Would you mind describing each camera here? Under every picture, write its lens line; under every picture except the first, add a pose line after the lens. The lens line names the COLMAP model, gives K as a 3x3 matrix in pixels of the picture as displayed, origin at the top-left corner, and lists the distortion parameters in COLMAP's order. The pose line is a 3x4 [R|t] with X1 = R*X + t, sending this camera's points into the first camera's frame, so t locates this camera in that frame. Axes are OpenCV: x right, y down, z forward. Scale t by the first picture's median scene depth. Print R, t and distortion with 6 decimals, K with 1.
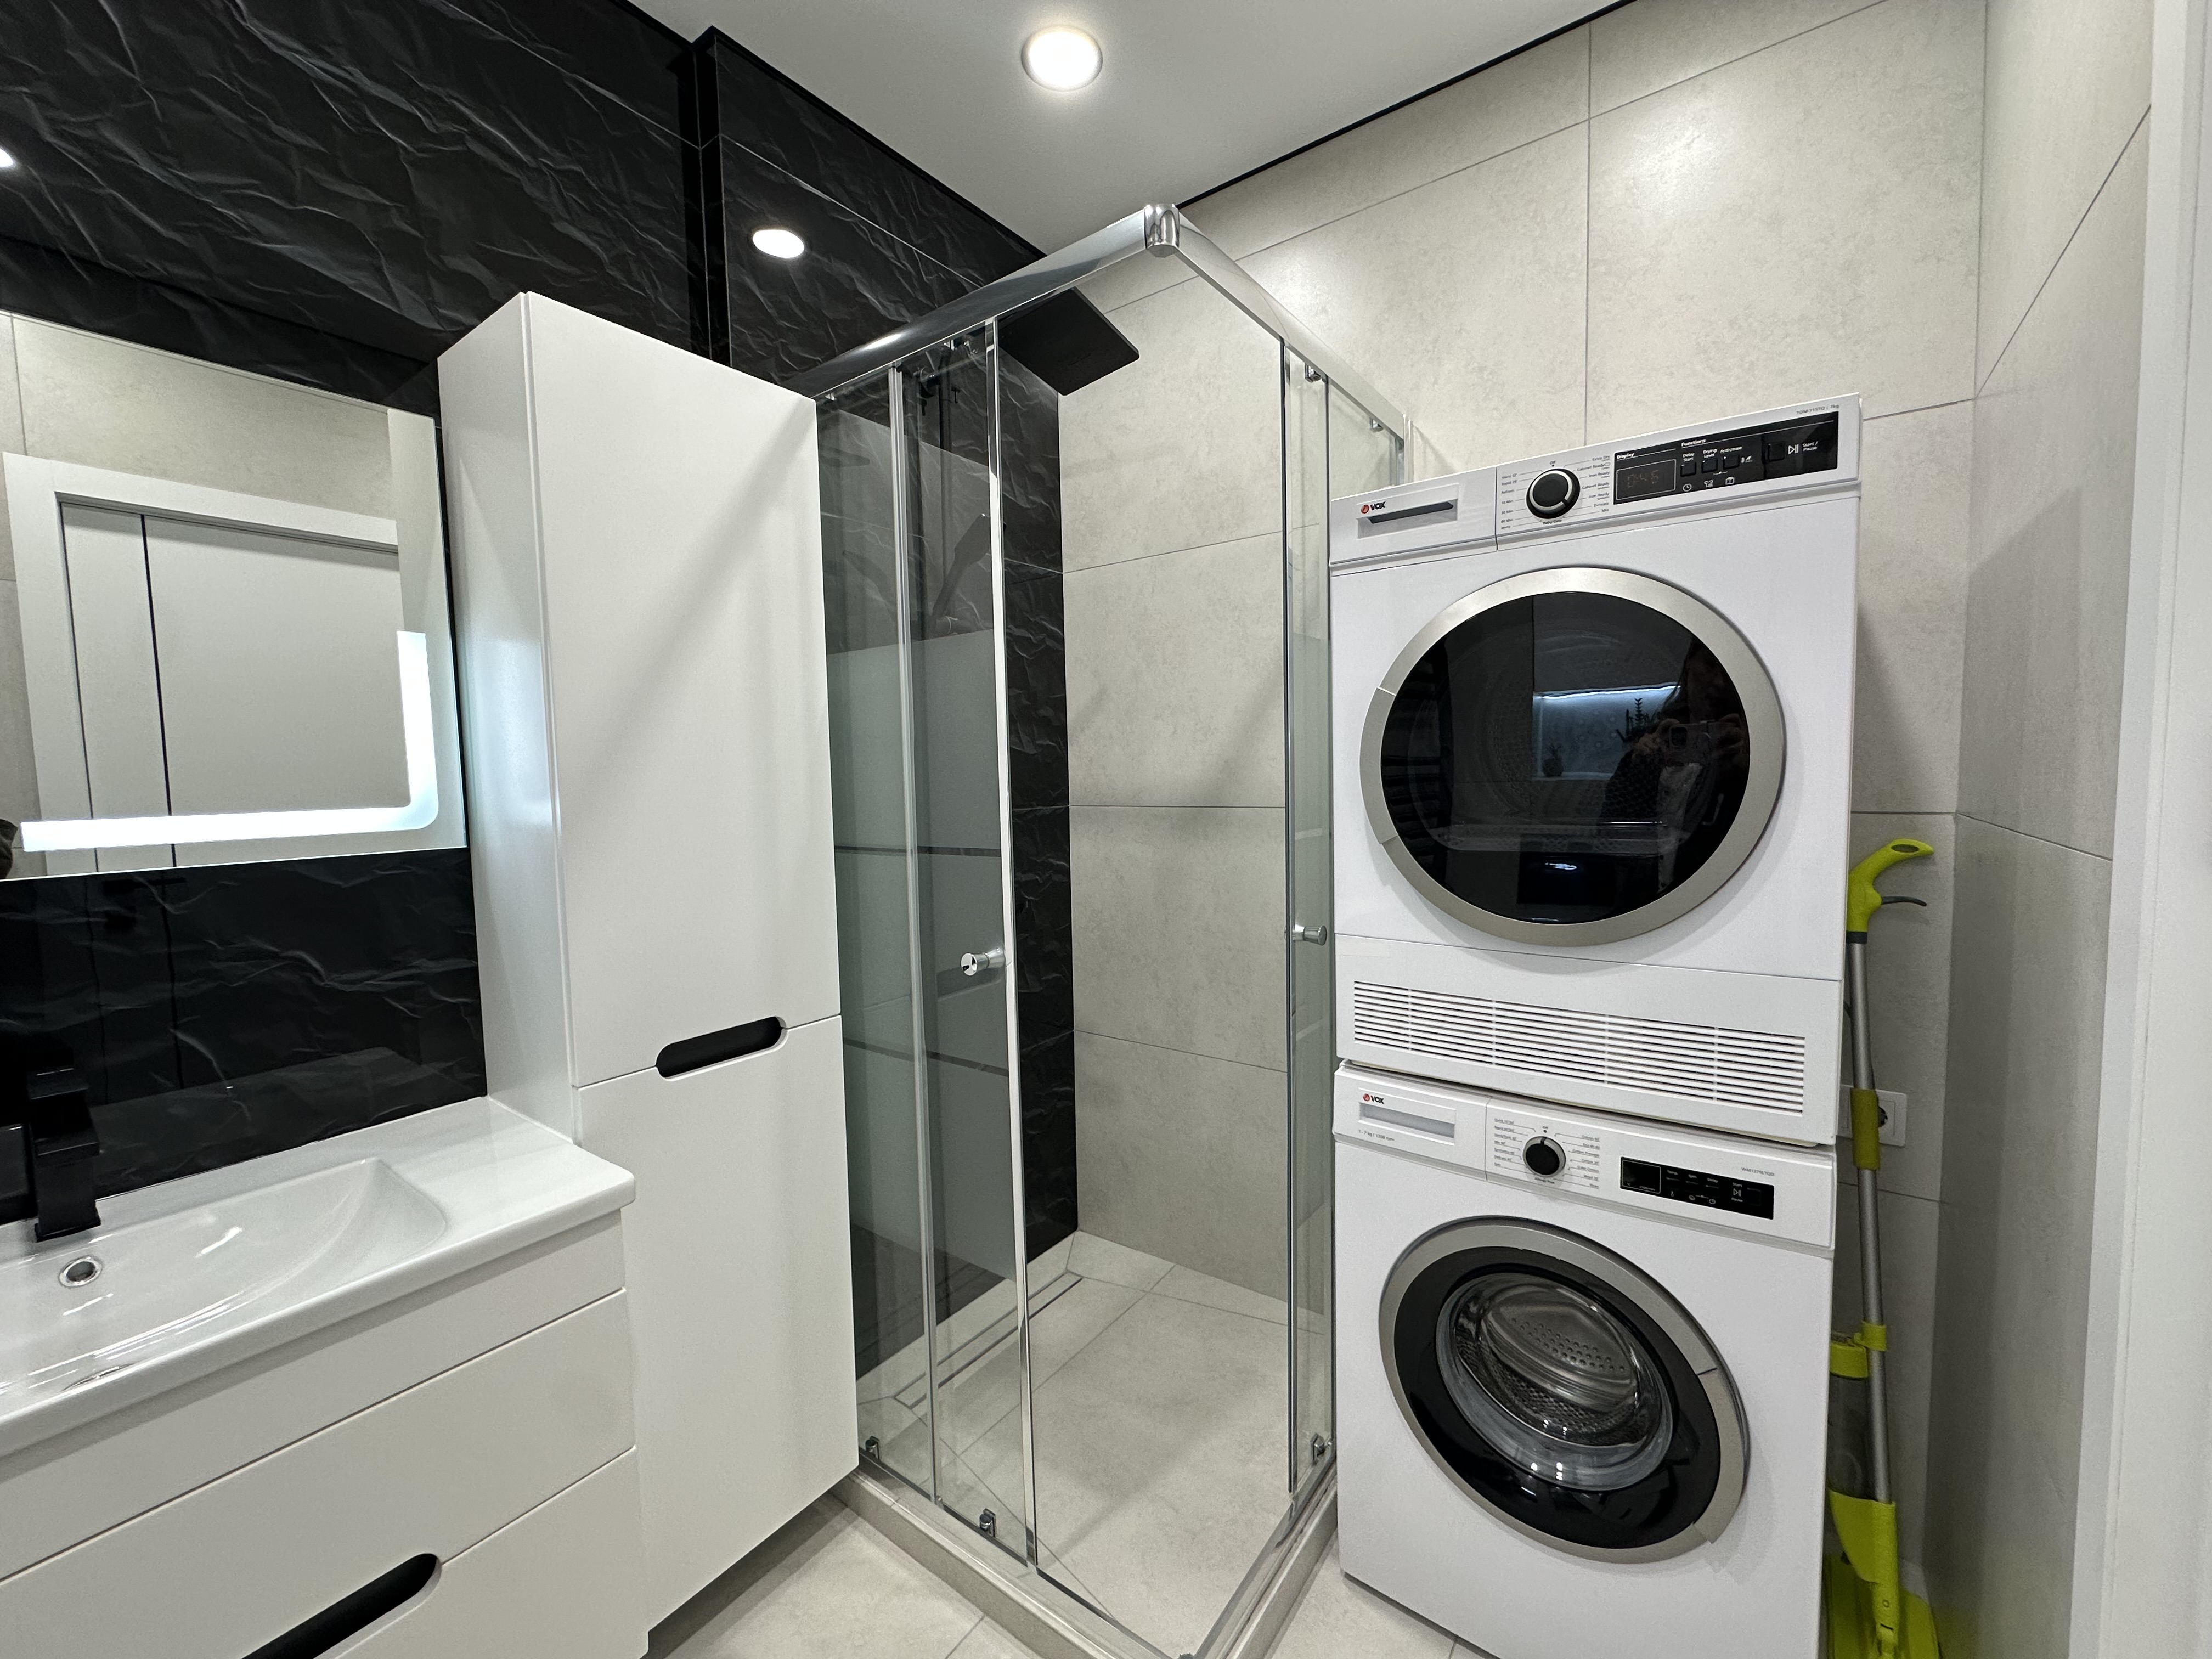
lens RADIAL K [[880.3, 0, 1106.9], [0, 880.3, 828.1], [0, 0, 1]] dist [-0.000575, -0.000411]
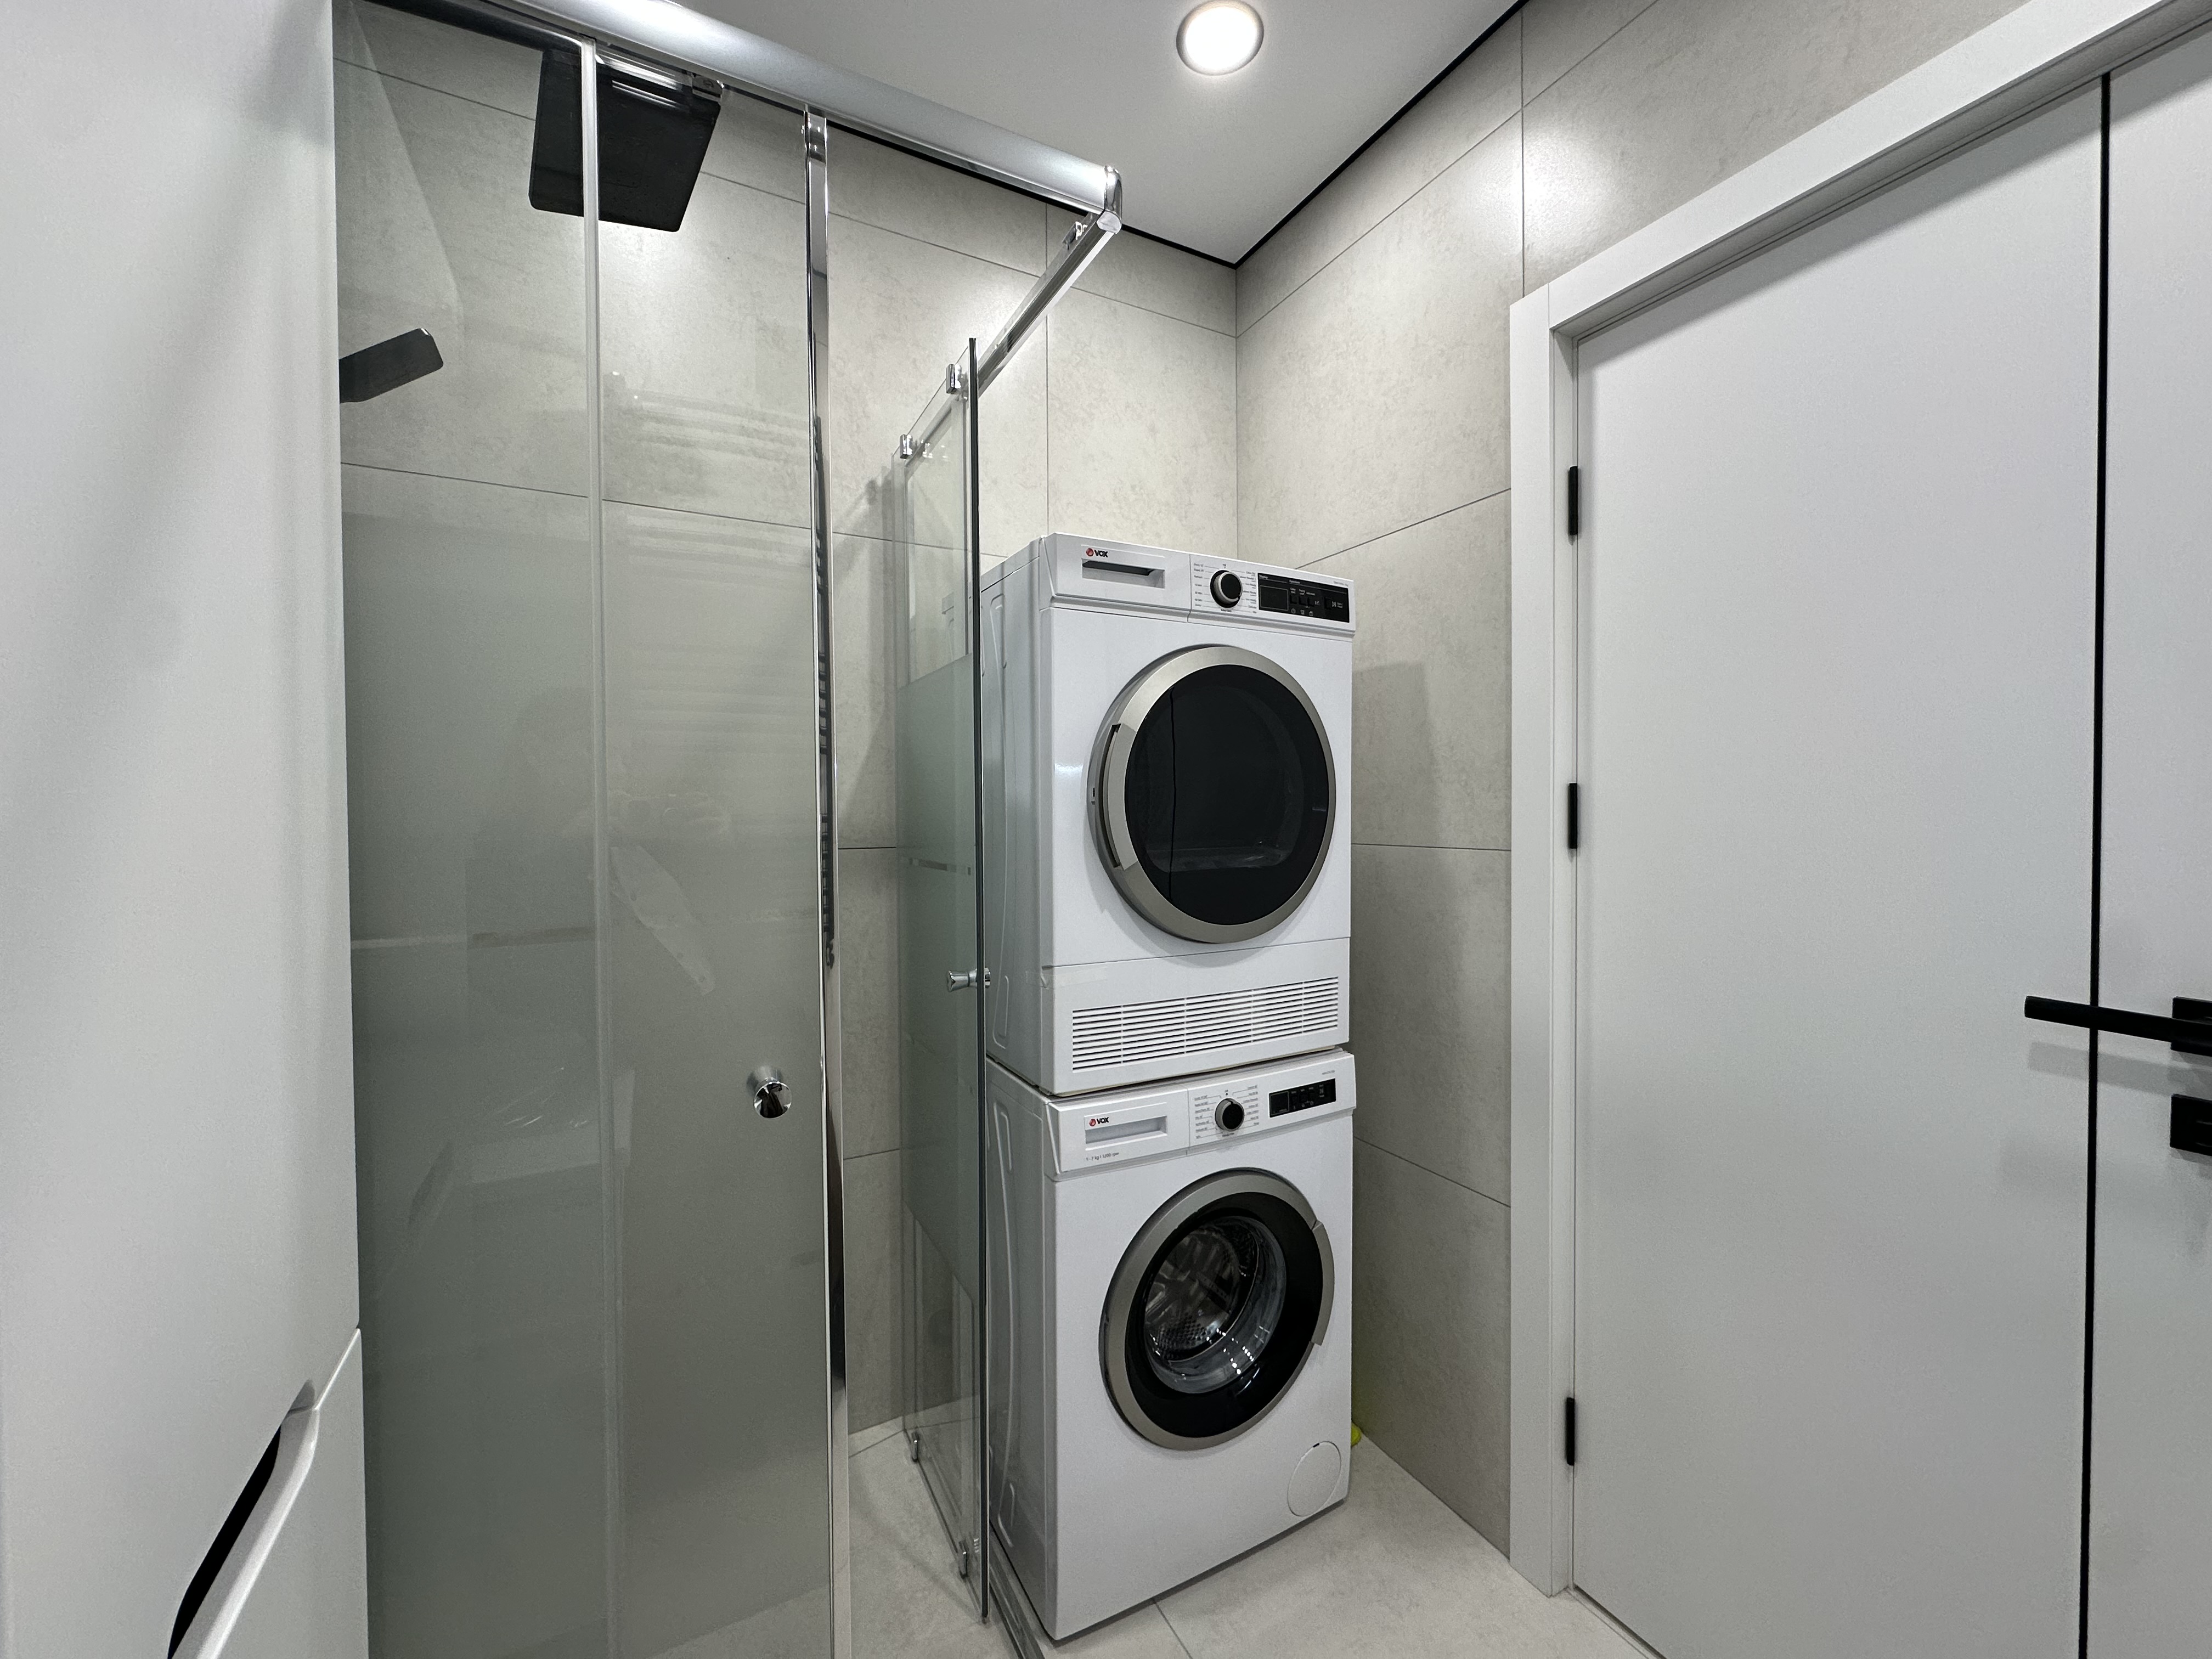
lens RADIAL K [[880.3, 0, 1106.9], [0, 880.3, 828.1], [0, 0, 1]] dist [-0.000575, -0.000411]
pose [[0.432082, 0.002272, 0.901831, -0.681383], [0.056683, 0.997951, -0.029672, -0.002237], [-0.900051, 0.063939, 0.431068, 0.583258]]
